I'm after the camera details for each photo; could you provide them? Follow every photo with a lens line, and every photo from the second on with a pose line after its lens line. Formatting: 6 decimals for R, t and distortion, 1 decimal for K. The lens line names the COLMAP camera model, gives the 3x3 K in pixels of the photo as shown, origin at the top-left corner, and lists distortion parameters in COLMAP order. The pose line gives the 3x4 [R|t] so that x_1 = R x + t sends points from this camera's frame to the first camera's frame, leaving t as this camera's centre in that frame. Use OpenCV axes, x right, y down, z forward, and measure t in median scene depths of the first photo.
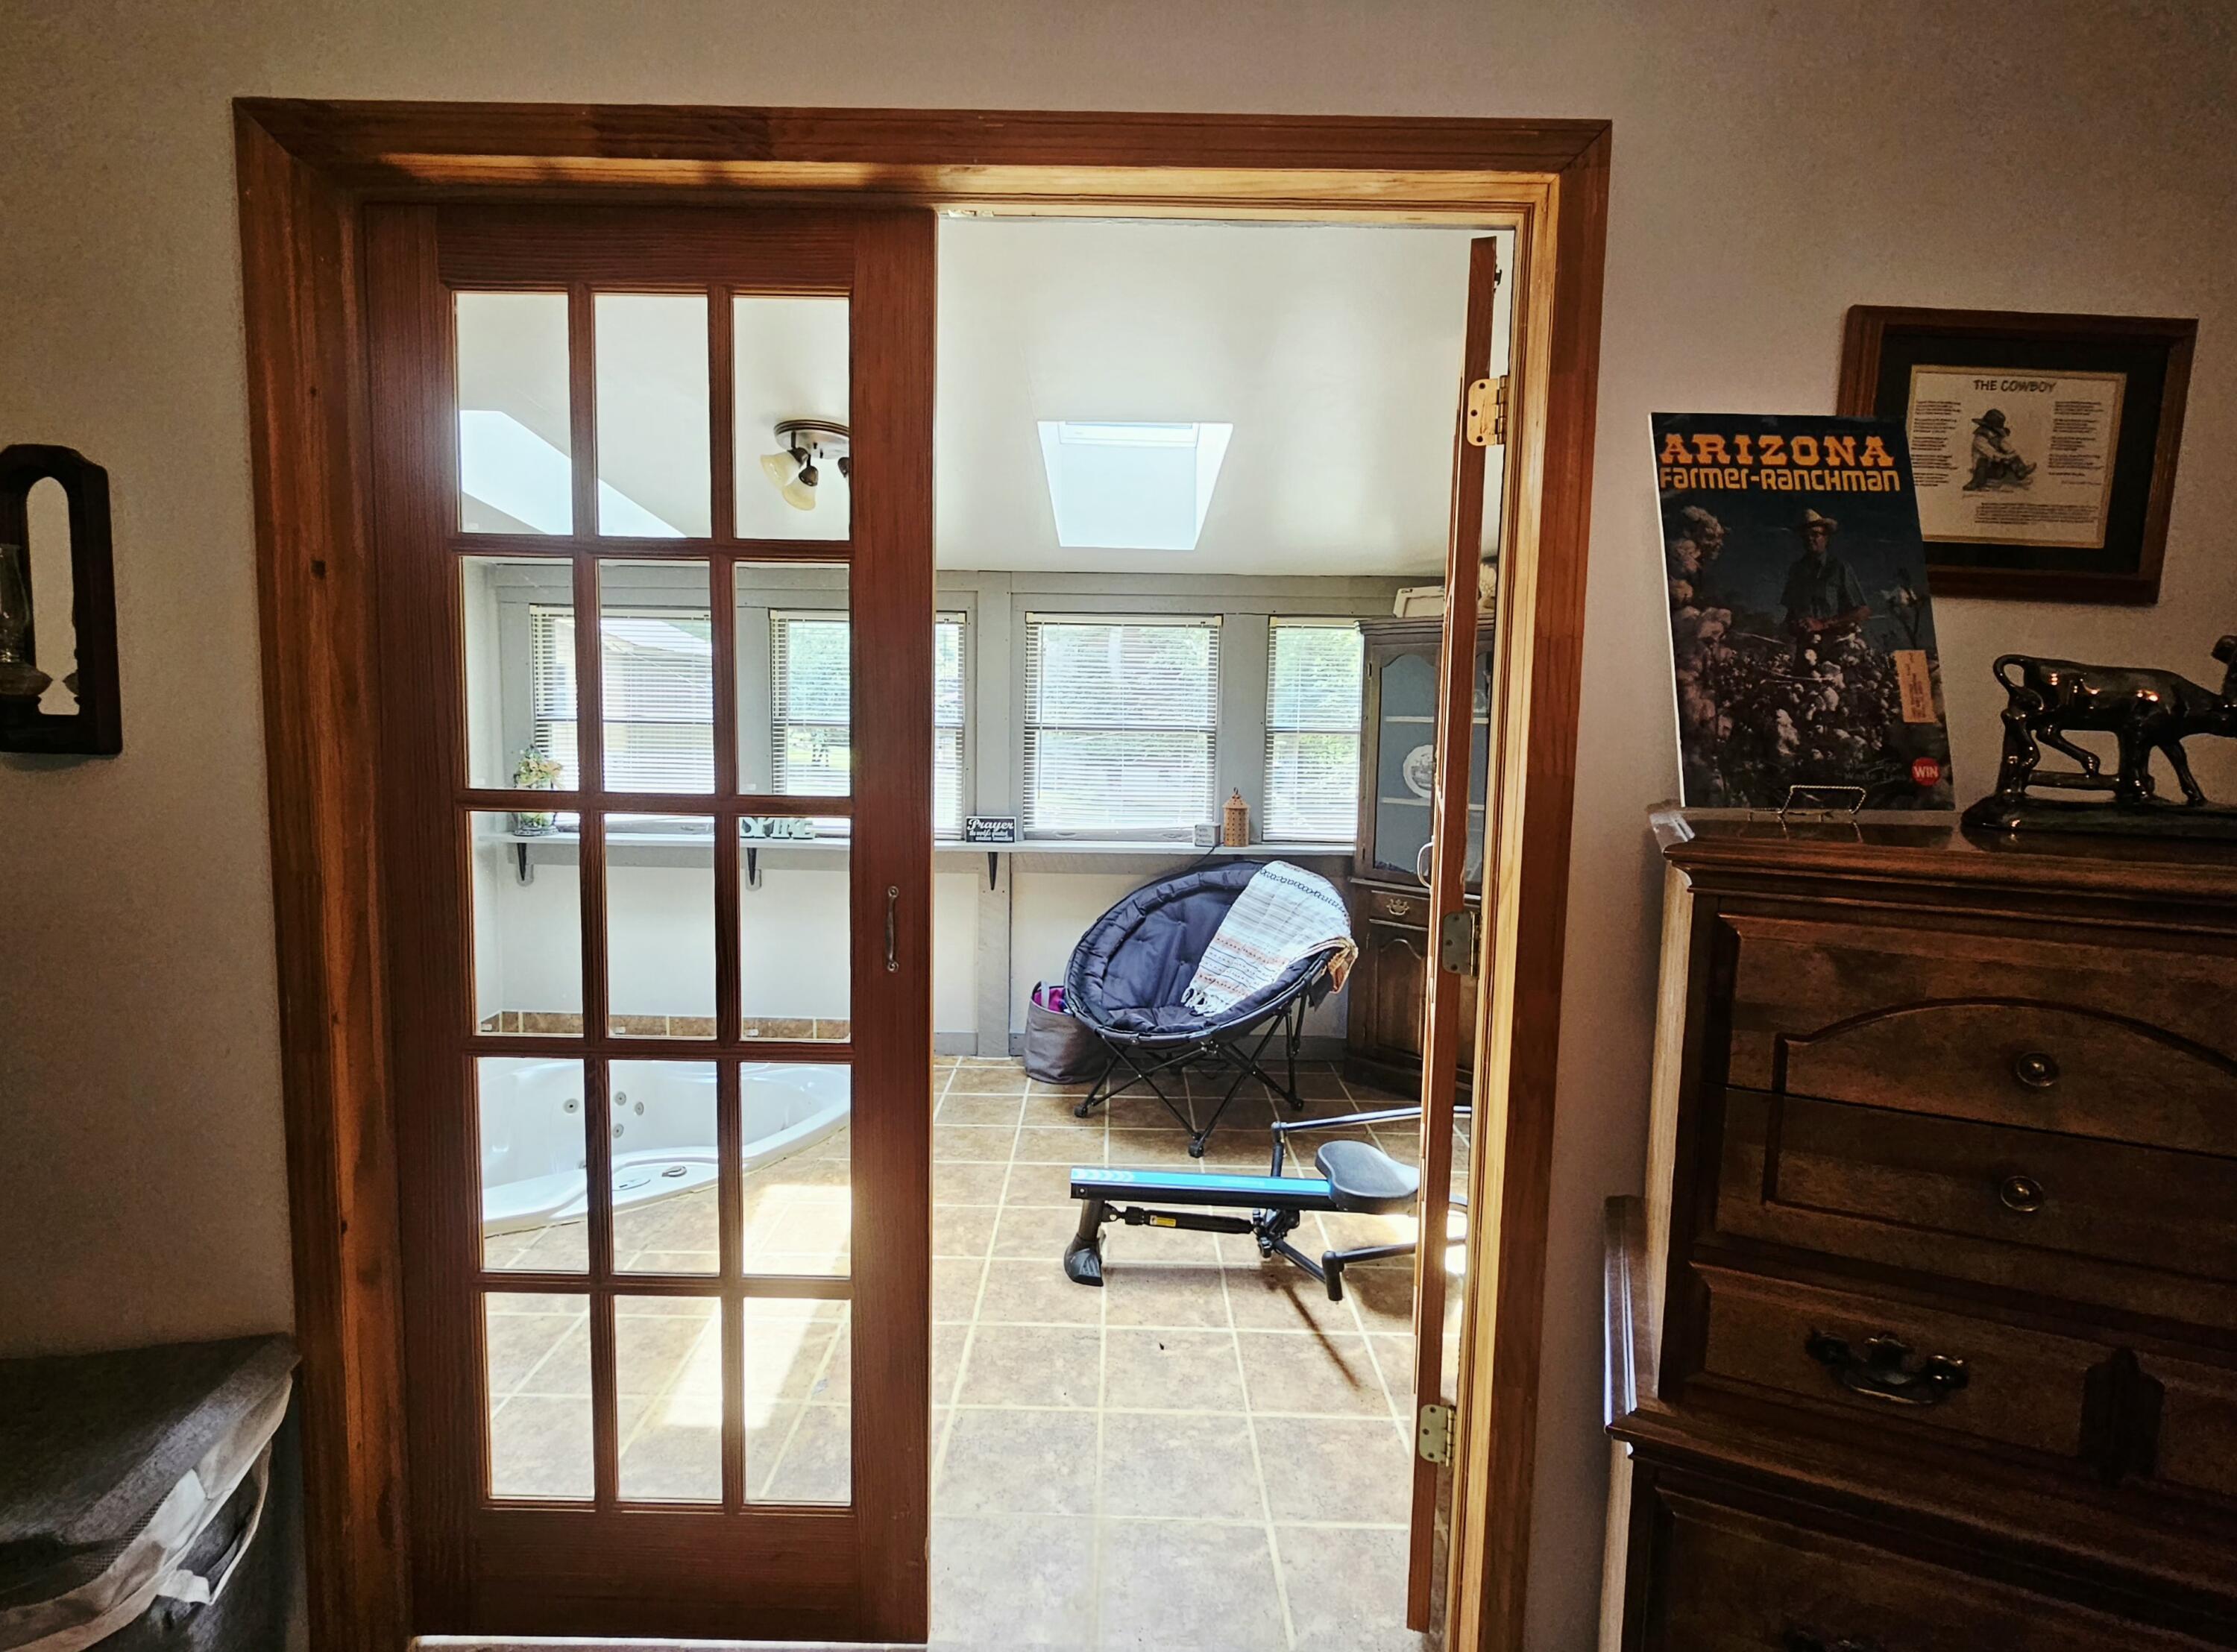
lens RADIAL K [[1105.6, 0, 1116.1], [0, 1105.6, 797.8], [0, 0, 1]] dist [-0.000846, -0.000135]
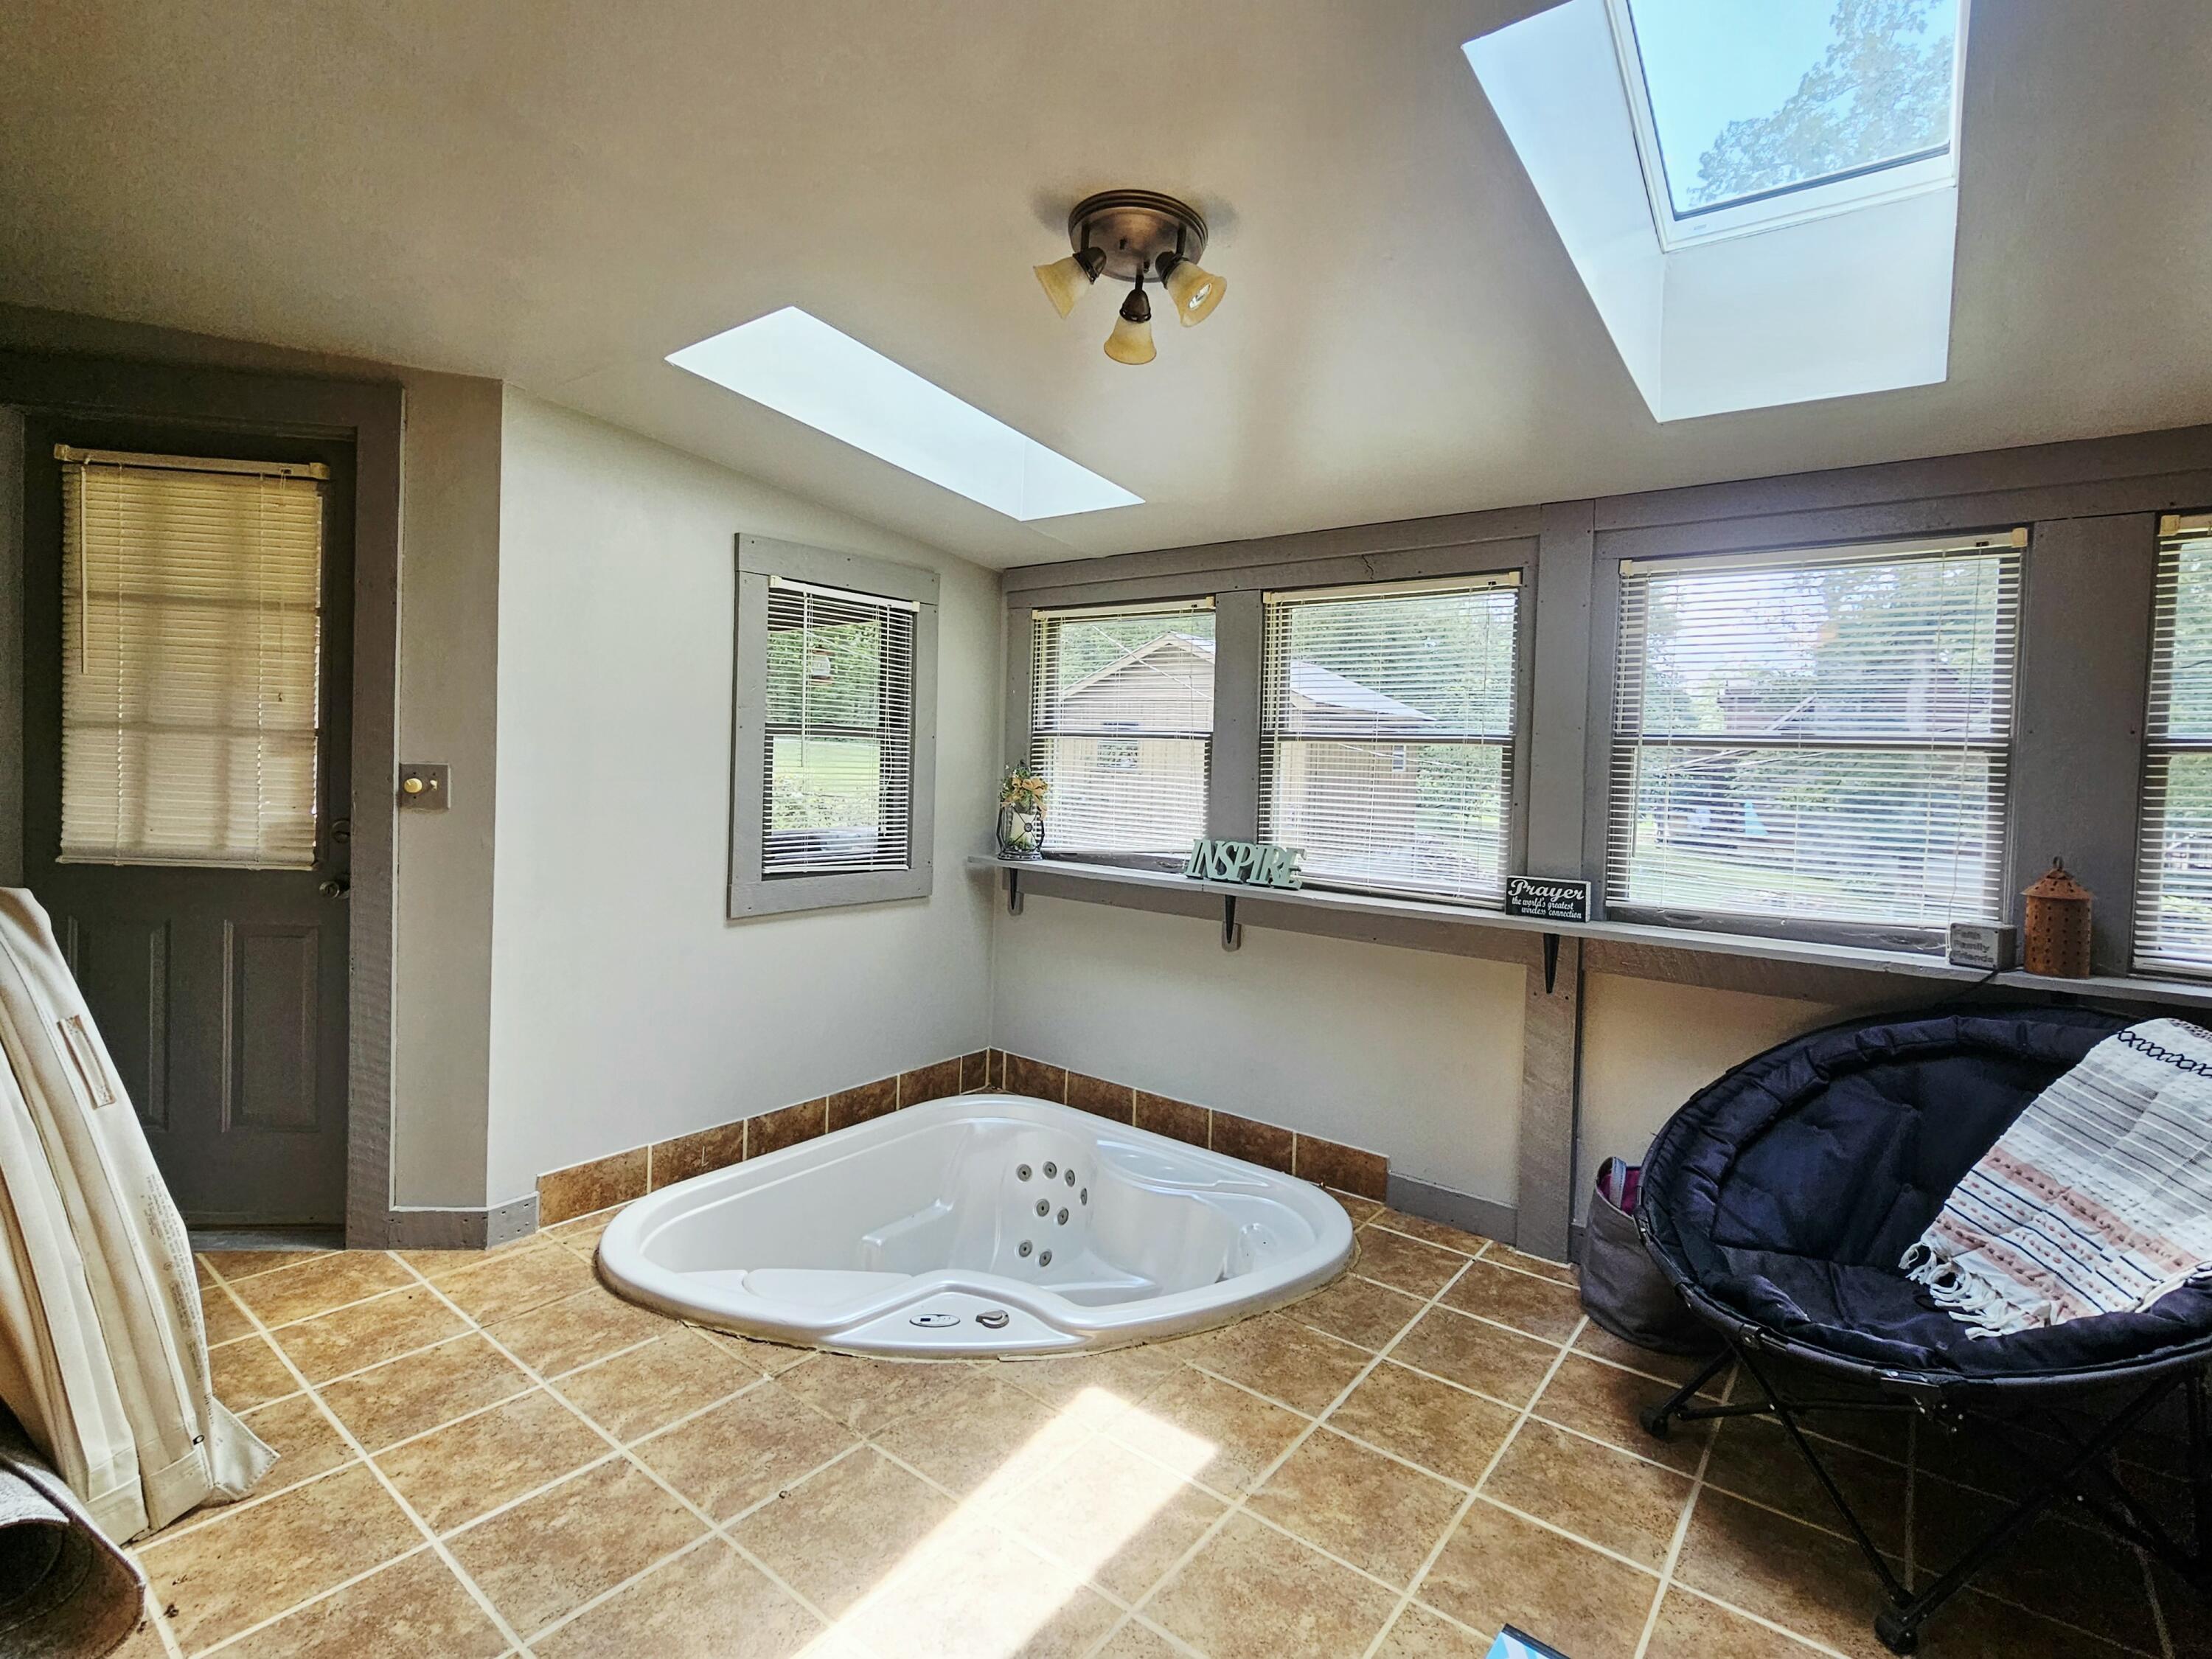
lens RADIAL K [[1064.8, 0, 1099.3], [0, 1064.8, 787.7], [0, 0, 1]] dist [-0.001239, 0.000242]
pose [[0.788707, 0.024468, -0.614282, 0.062294], [-0.070665, 0.996193, -0.051050, 0.015094], [0.610695, 0.083671, 0.787433, 0.358905]]
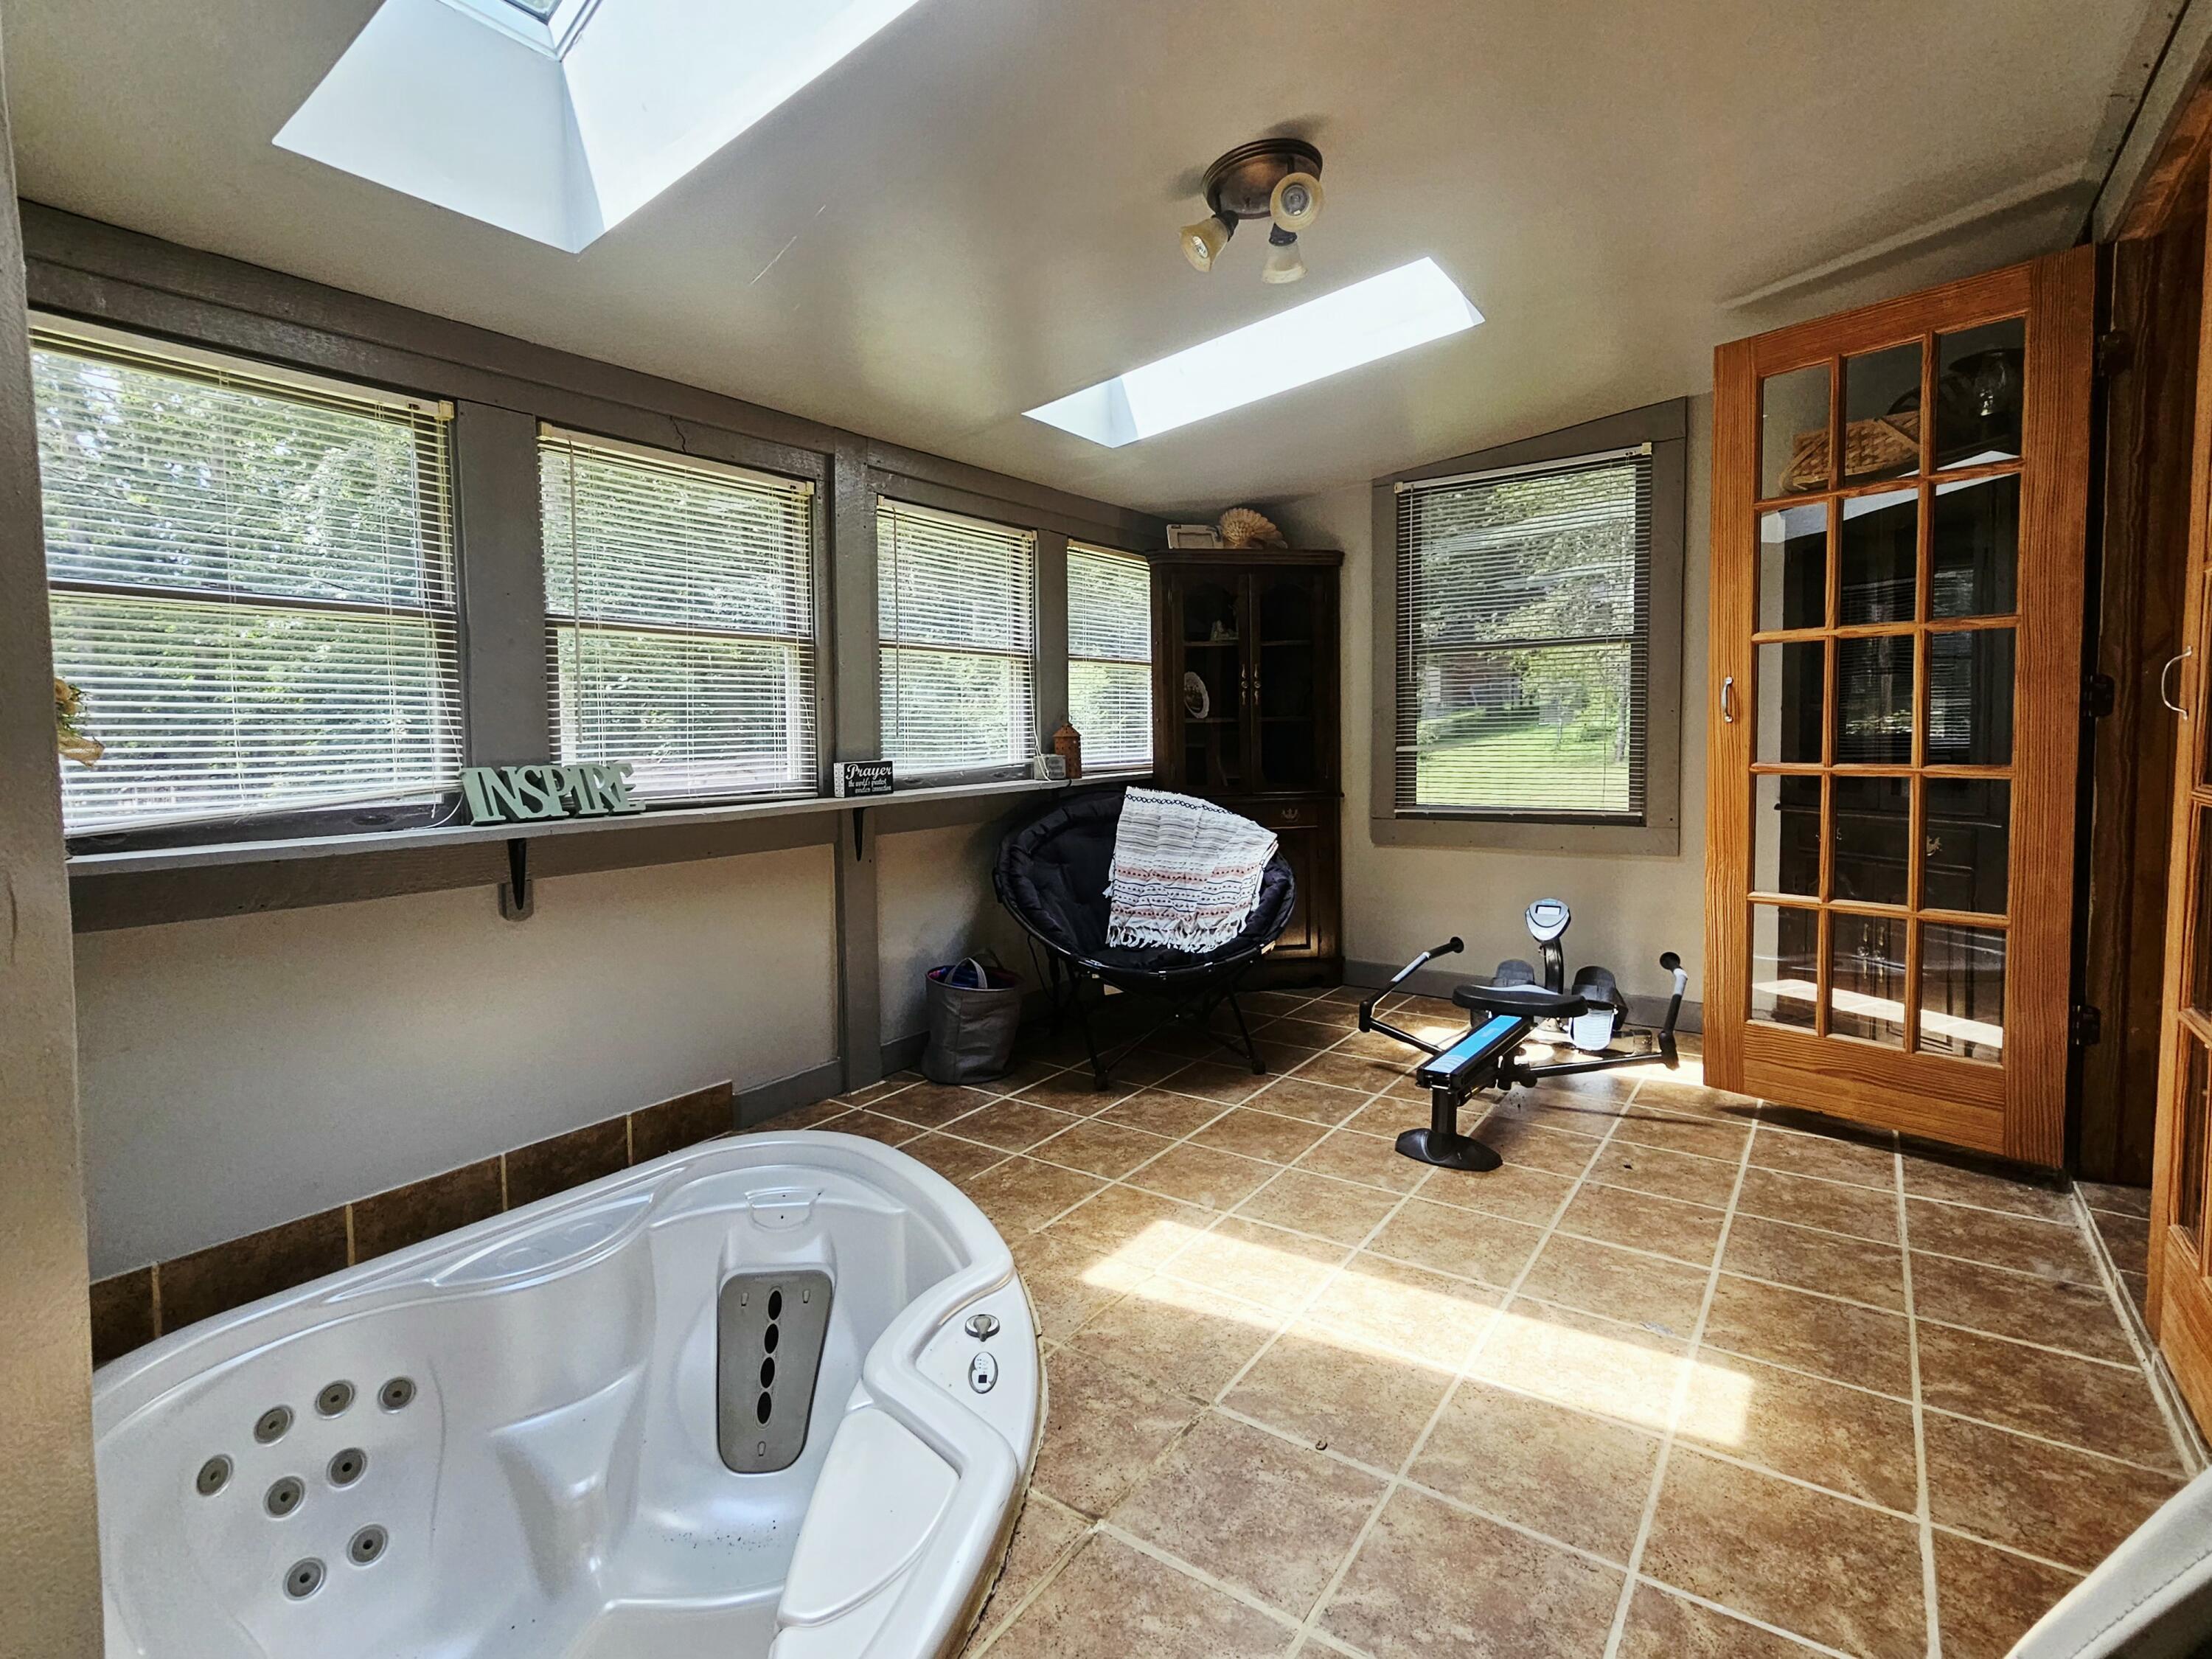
lens RADIAL K [[1064.8, 0, 1099.3], [0, 1064.8, 787.7], [0, 0, 1]] dist [-0.001239, 0.000242]
pose [[0.572578, -0.071275, 0.816746, -0.630765], [0.096110, 0.995180, 0.019468, 0.037544], [-0.814197, 0.067350, 0.576669, 0.472523]]
